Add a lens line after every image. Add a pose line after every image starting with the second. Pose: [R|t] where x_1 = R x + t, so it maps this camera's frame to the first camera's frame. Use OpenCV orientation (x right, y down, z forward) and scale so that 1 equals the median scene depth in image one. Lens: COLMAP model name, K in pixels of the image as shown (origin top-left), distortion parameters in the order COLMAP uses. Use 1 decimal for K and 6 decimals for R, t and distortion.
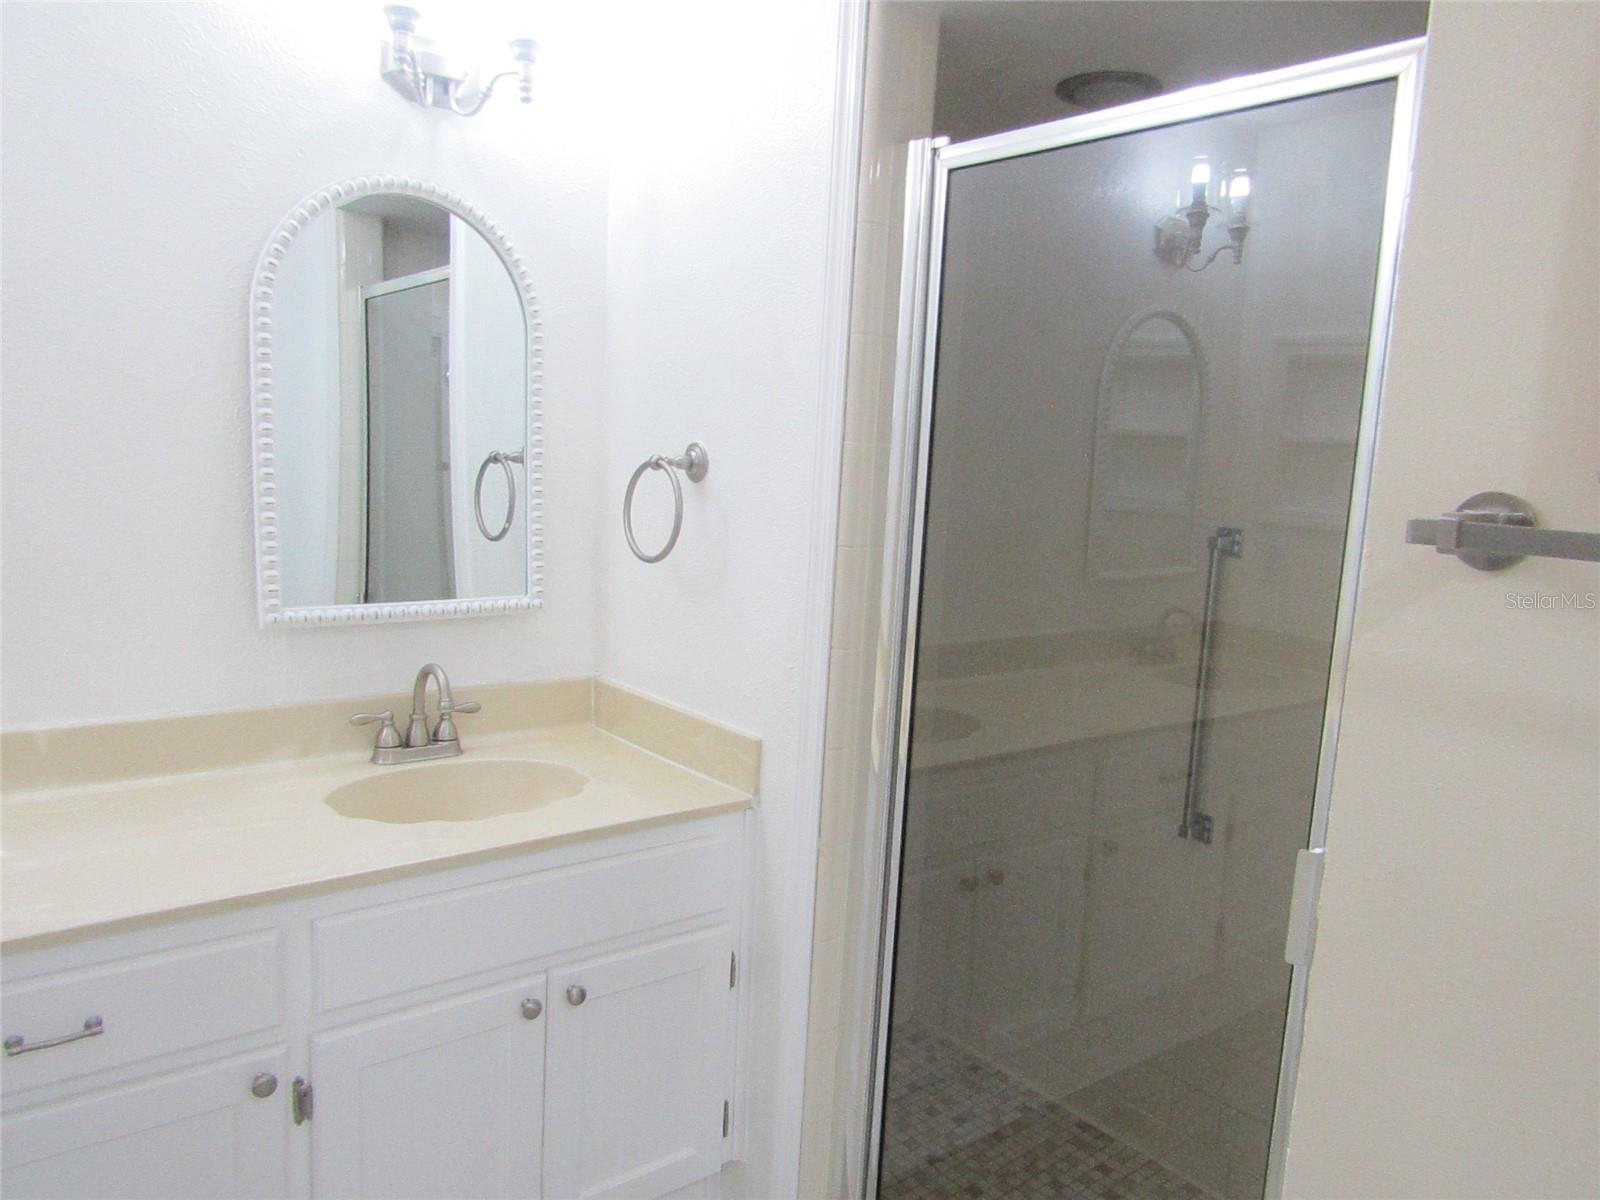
lens RADIAL K [[1127.6, 0, 800.7], [0, 1127.6, 606.4], [0, 0, 1]] dist [-0.025526, 0.021536]
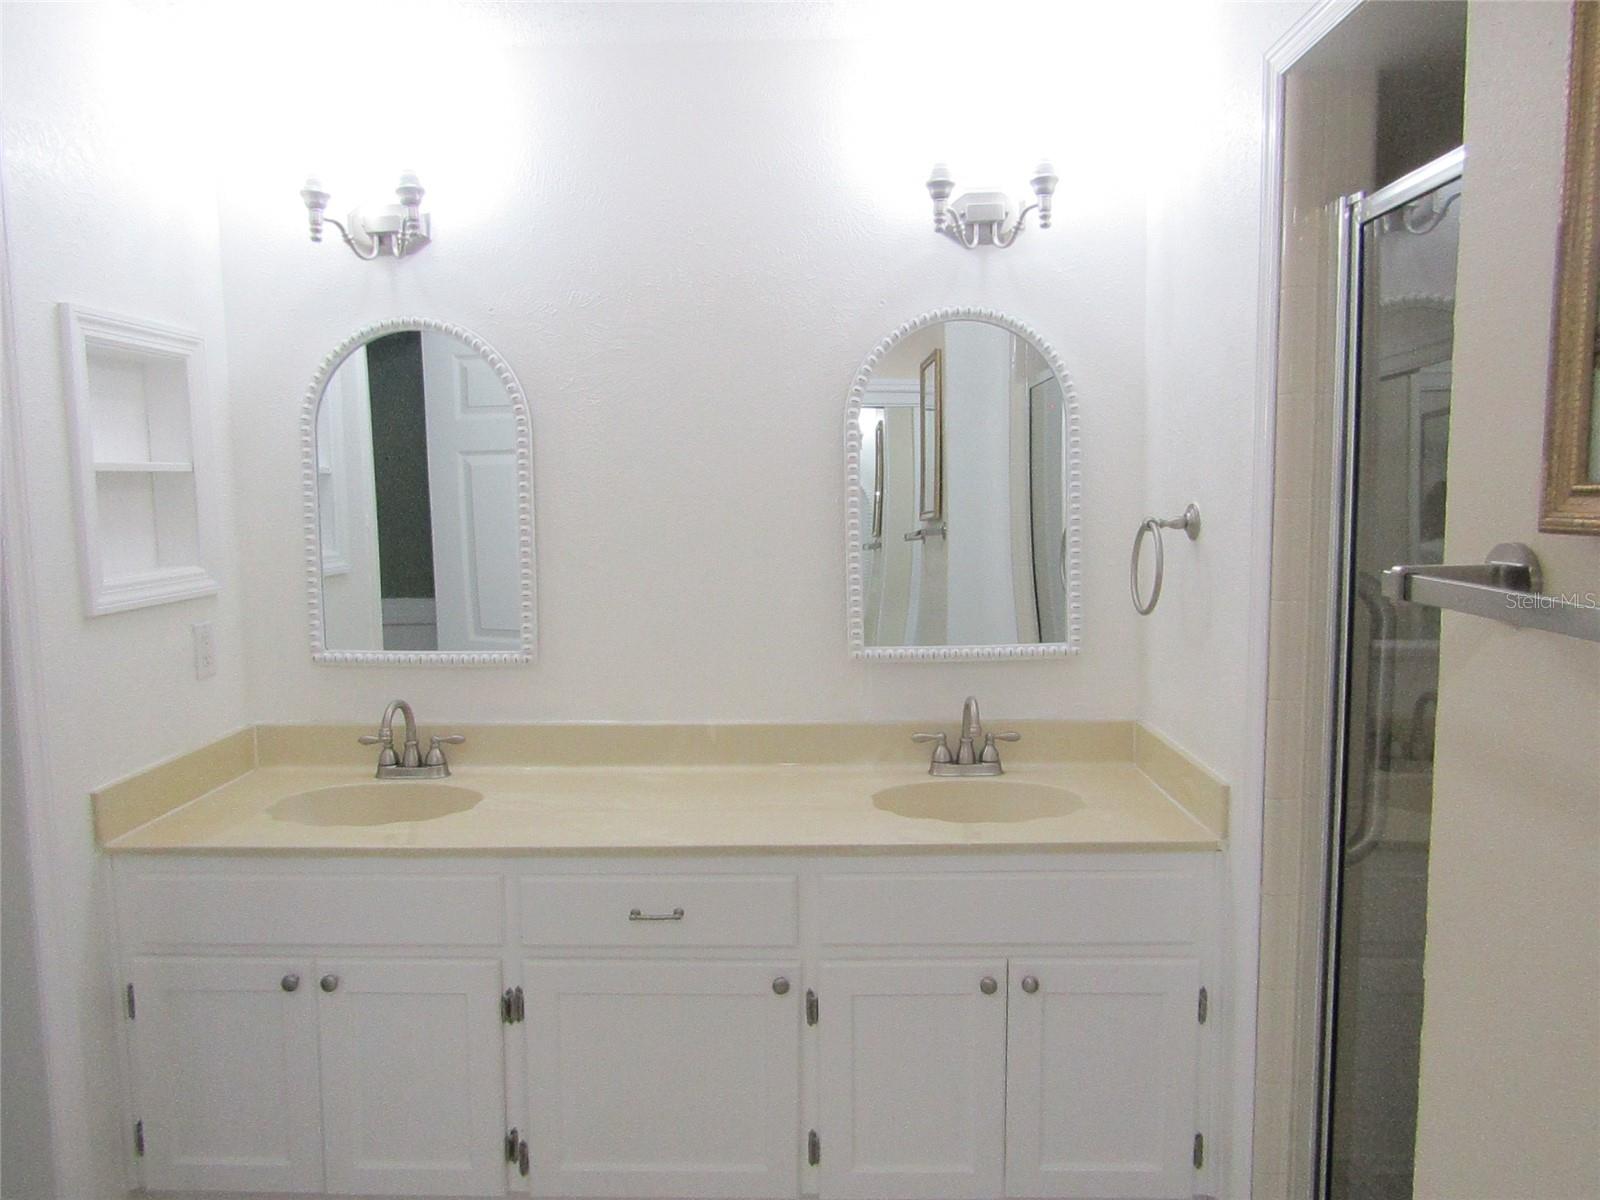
lens RADIAL K [[1127.6, 0, 796.9], [0, 1127.6, 601.8], [0, 0, 1]] dist [-0.025526, 0.021536]
pose [[0.760092, -0.000206, -0.649816, 0.328922], [-0.034532, 0.998574, -0.040709, 0.004931], [0.648897, 0.053382, 0.759001, -0.055151]]
